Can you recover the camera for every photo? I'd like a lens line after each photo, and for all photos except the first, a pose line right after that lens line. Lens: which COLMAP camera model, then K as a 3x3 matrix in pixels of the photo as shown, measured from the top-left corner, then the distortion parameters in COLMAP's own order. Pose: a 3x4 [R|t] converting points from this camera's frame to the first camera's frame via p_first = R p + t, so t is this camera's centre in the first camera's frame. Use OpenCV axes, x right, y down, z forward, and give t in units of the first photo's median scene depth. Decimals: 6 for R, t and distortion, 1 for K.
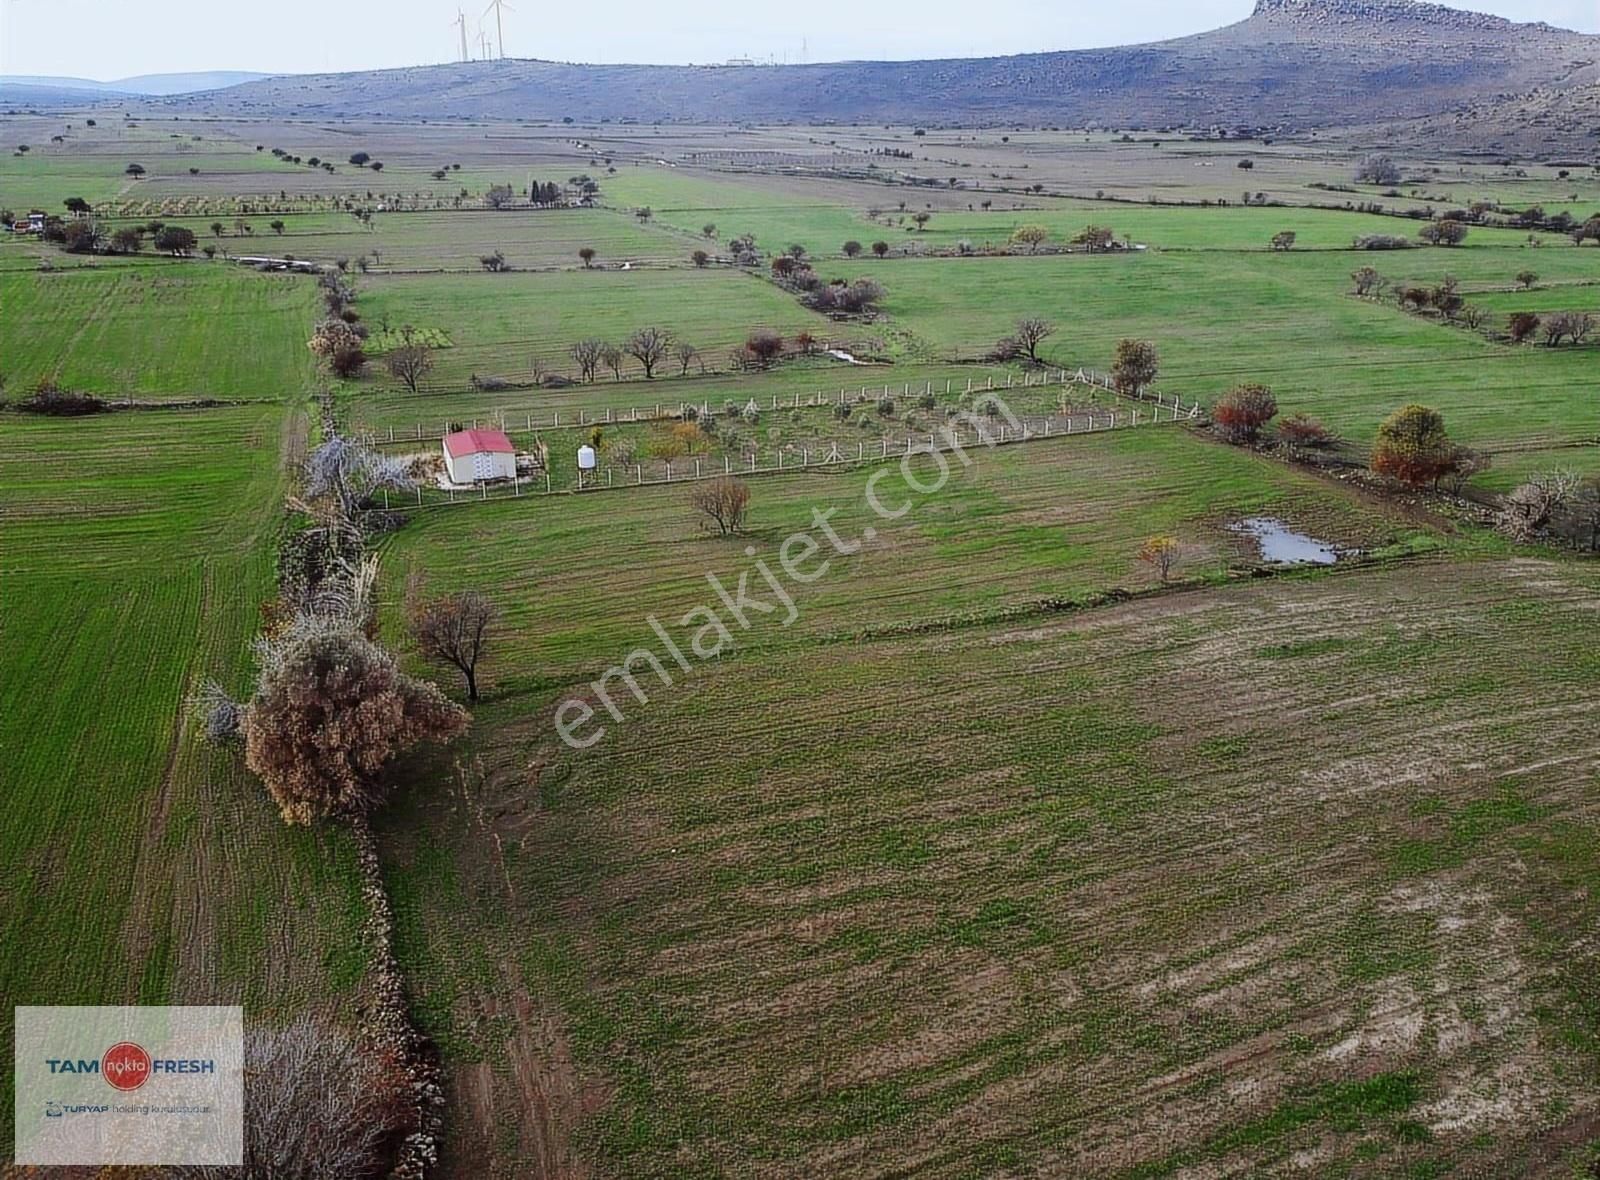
lens RADIAL K [[1211.3, 0, 796.1], [0, 1211.3, 579.2], [0, 0, 1]] dist [0.004642, -0.007366]
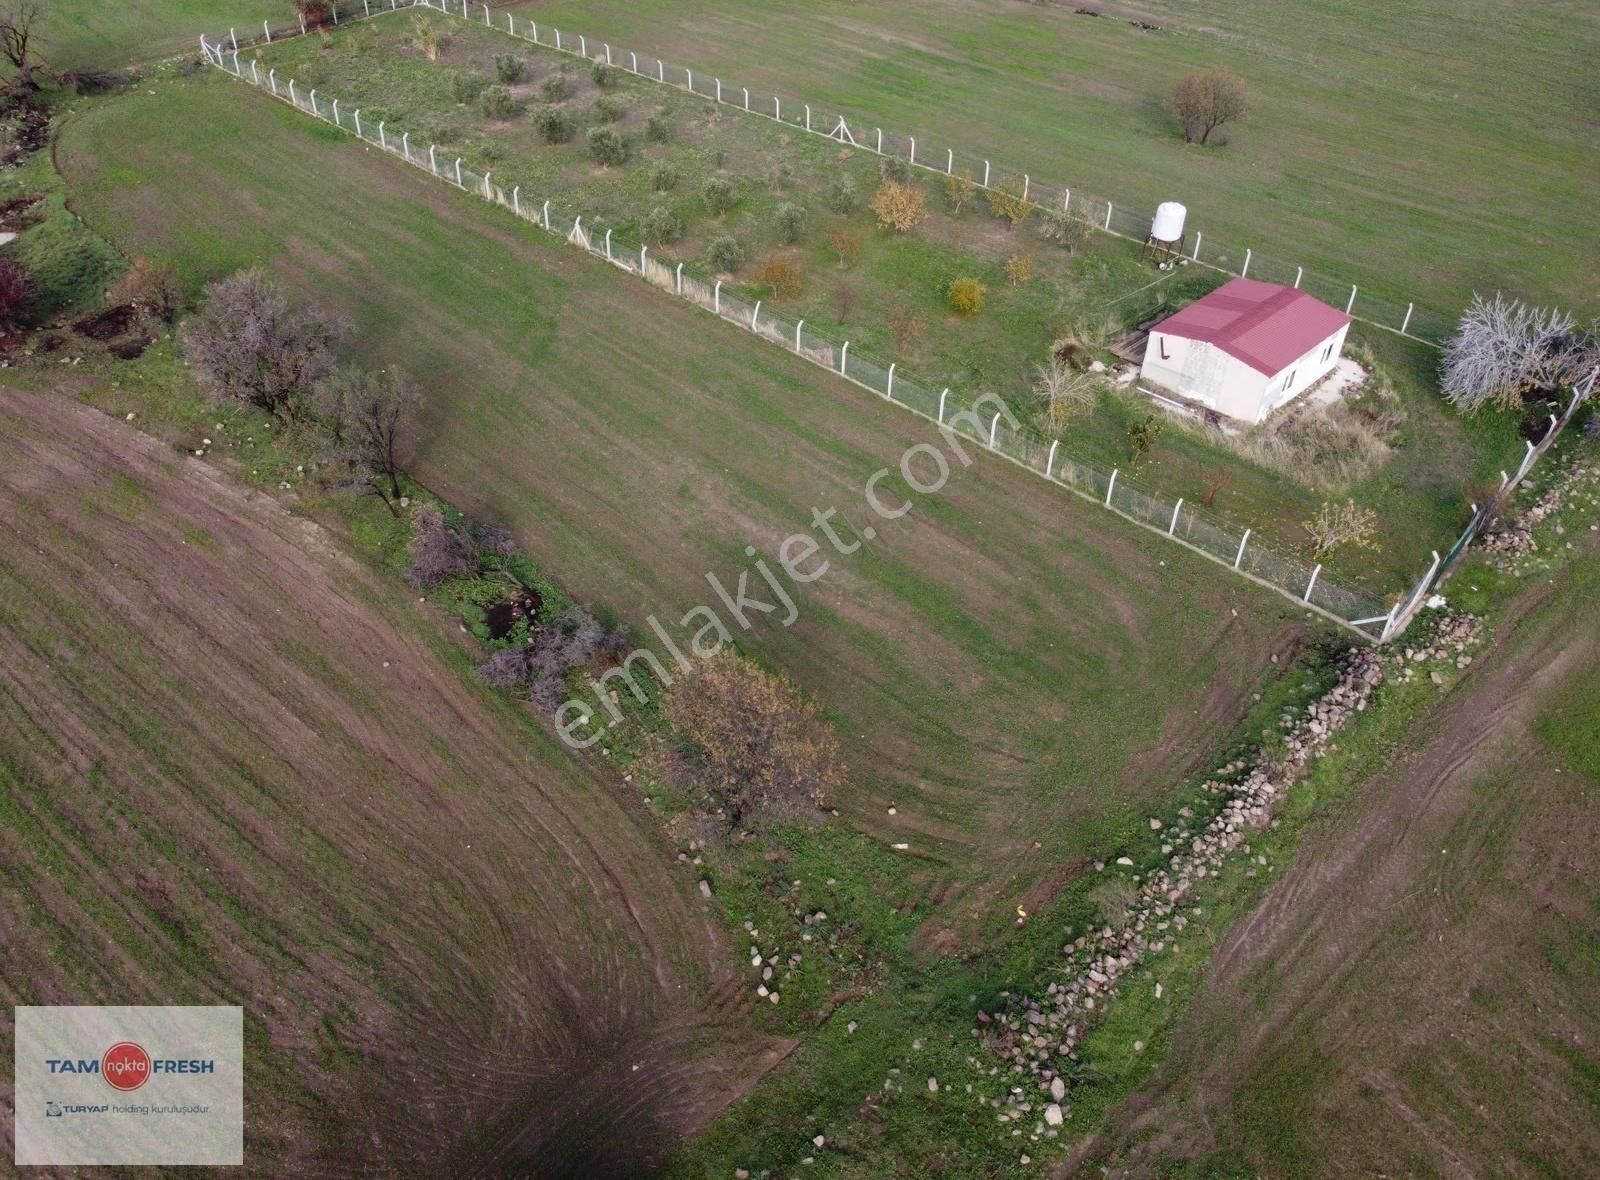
lens RADIAL K [[1207.4, 0, 794.3], [0, 1207.4, 582.6], [0, 0, 1]] dist [0.008697, -0.009206]
pose [[-0.403814, -0.597625, 0.692661, -0.451394], [0.329044, 0.611589, 0.719506, -0.349385], [-0.853618, 0.518462, -0.050323, 0.958507]]
